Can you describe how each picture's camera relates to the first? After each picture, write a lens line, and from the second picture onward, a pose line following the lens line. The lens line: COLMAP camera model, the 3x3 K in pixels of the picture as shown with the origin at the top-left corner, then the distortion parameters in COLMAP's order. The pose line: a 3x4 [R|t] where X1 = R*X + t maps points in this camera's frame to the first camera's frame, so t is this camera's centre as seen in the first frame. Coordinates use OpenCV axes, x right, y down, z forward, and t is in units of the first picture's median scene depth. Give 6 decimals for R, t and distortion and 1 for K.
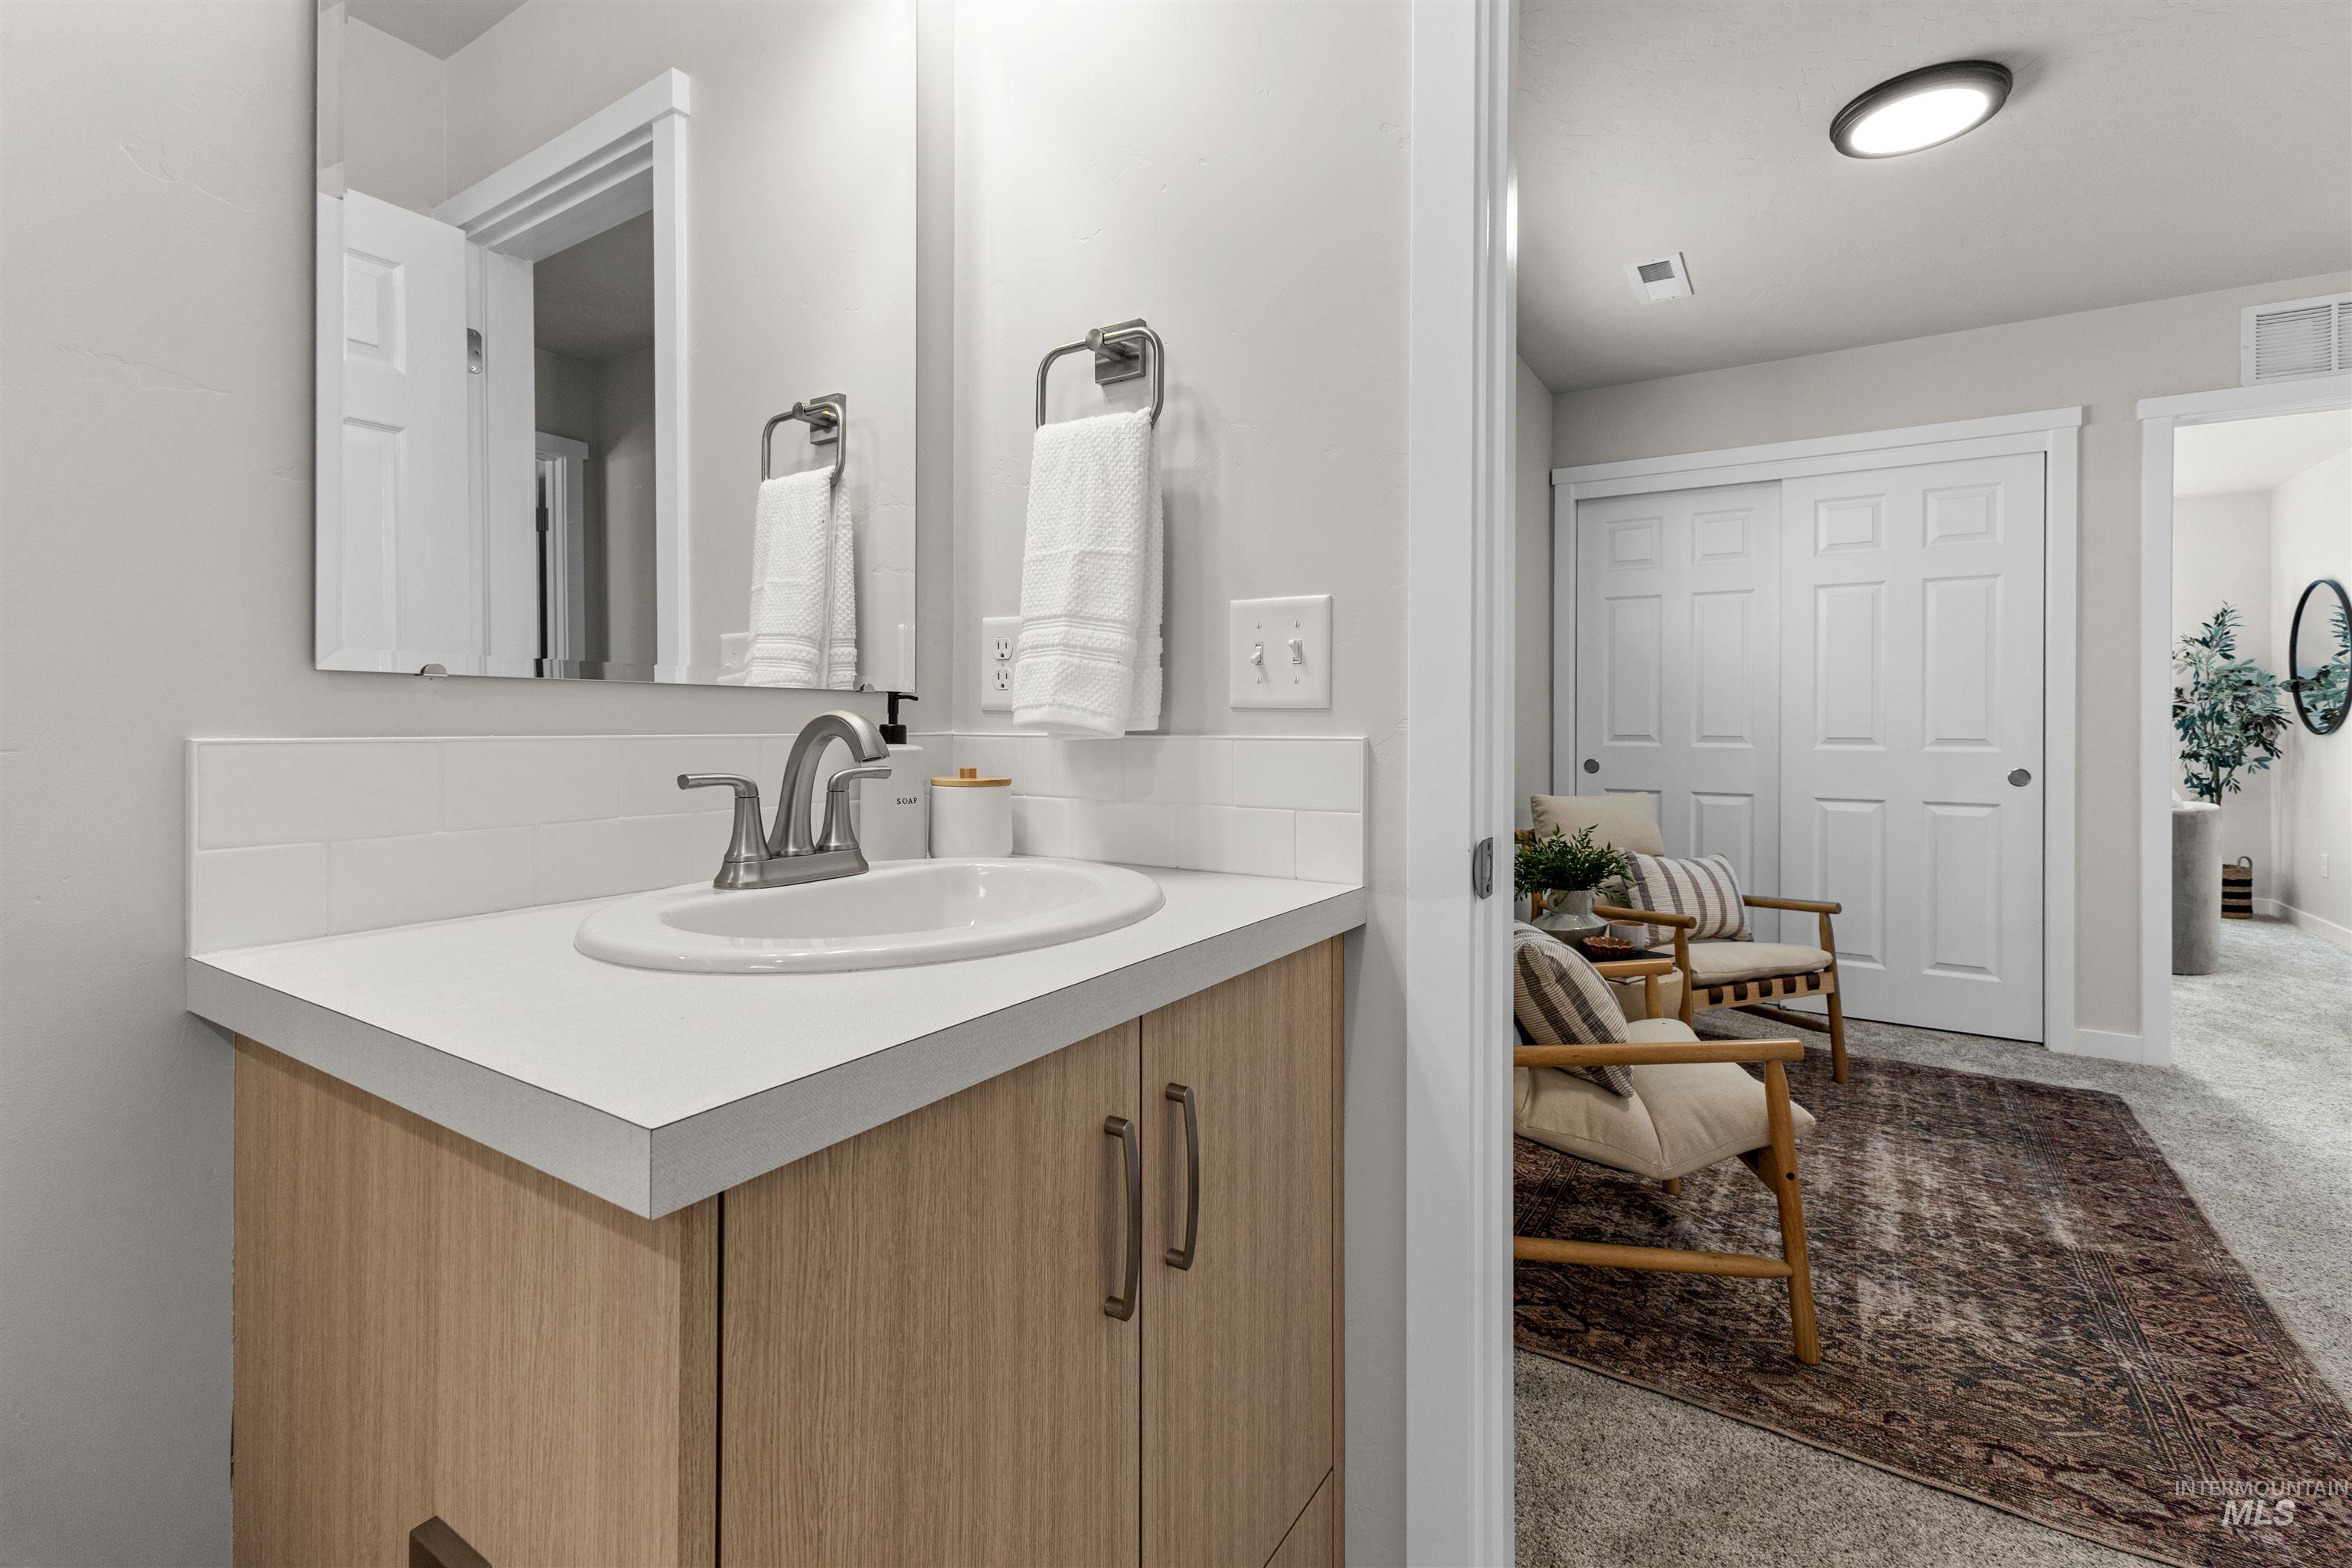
lens RADIAL K [[1031.4, 0, 1182.7], [0, 1031.4, 734.0], [0, 0, 1]] dist [0.010049, -0.001488]
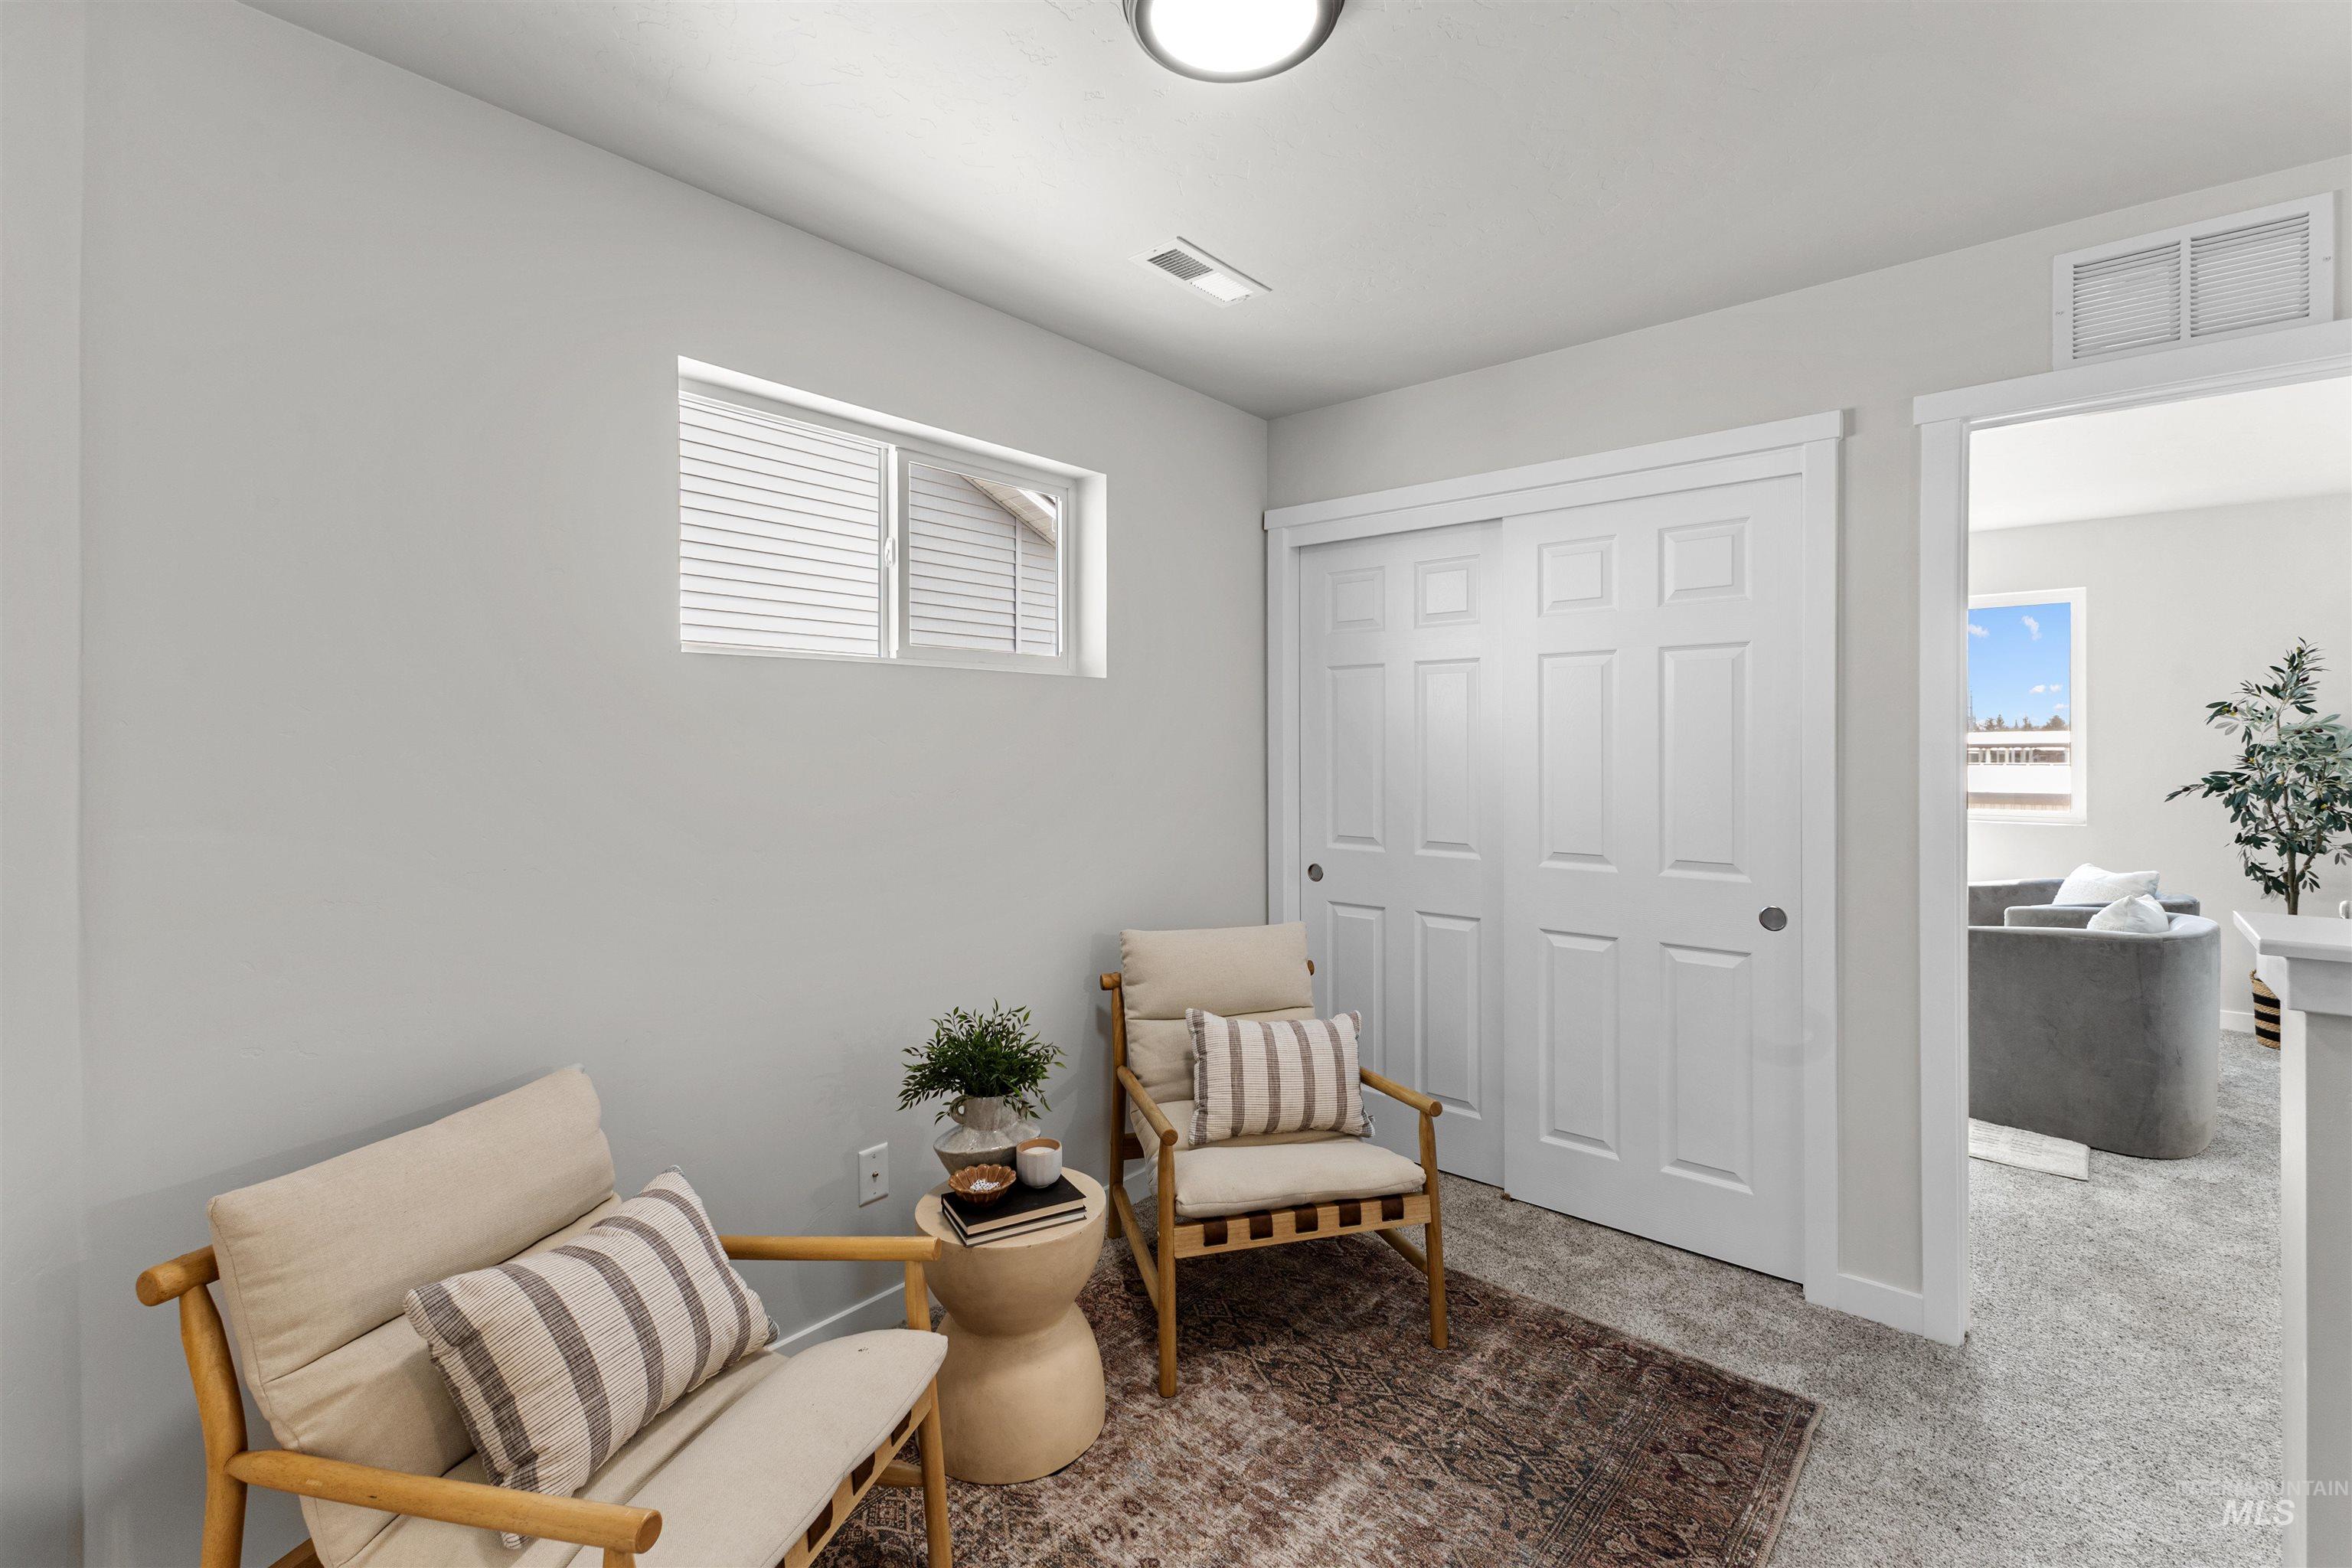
lens RADIAL K [[1031.4, 0, 1166.0], [0, 1031.4, 762.0], [0, 0, 1]] dist [0.010049, -0.001488]
pose [[0.990202, -0.004007, -0.139584, 0.478384], [0.004499, 0.999985, 0.003211, -0.072306], [0.139569, -0.003807, 0.990205, 0.213772]]
